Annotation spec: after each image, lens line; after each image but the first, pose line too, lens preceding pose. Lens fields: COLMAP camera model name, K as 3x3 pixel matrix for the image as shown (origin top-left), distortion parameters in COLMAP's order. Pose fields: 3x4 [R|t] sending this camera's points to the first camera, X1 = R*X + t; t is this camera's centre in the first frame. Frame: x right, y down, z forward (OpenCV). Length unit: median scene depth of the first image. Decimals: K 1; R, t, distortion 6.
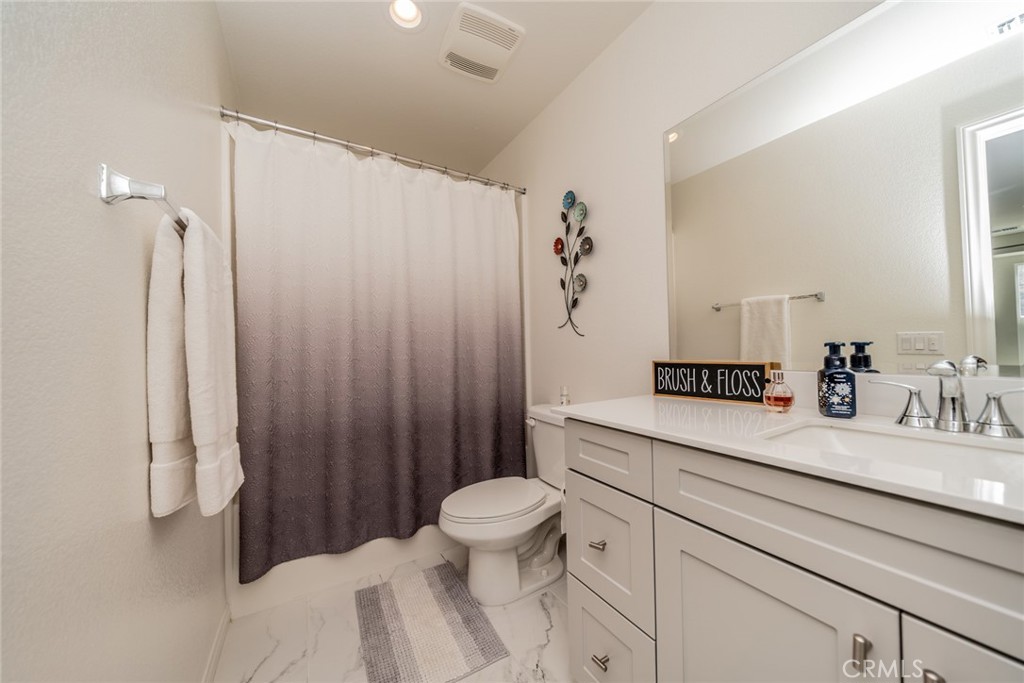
lens RADIAL K [[348.7, 0, 512.0], [0, 348.7, 341.5], [0, 0, 1]] dist [-0.010877, -0.000050]
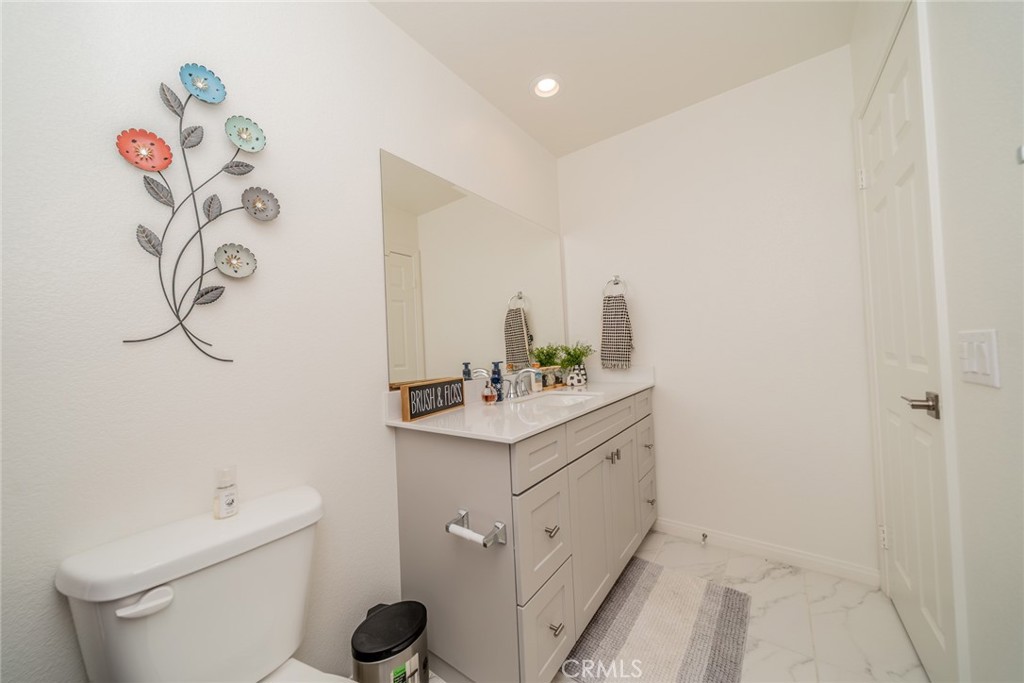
lens RADIAL K [[348.7, 0, 512.0], [0, 348.7, 341.5], [0, 0, 1]] dist [-0.010877, -0.000050]
pose [[-0.367191, 0.058189, 0.928324, -0.604787], [0.035496, 0.998191, -0.048528, -0.008799], [-0.929468, 0.015133, -0.368593, 1.109293]]
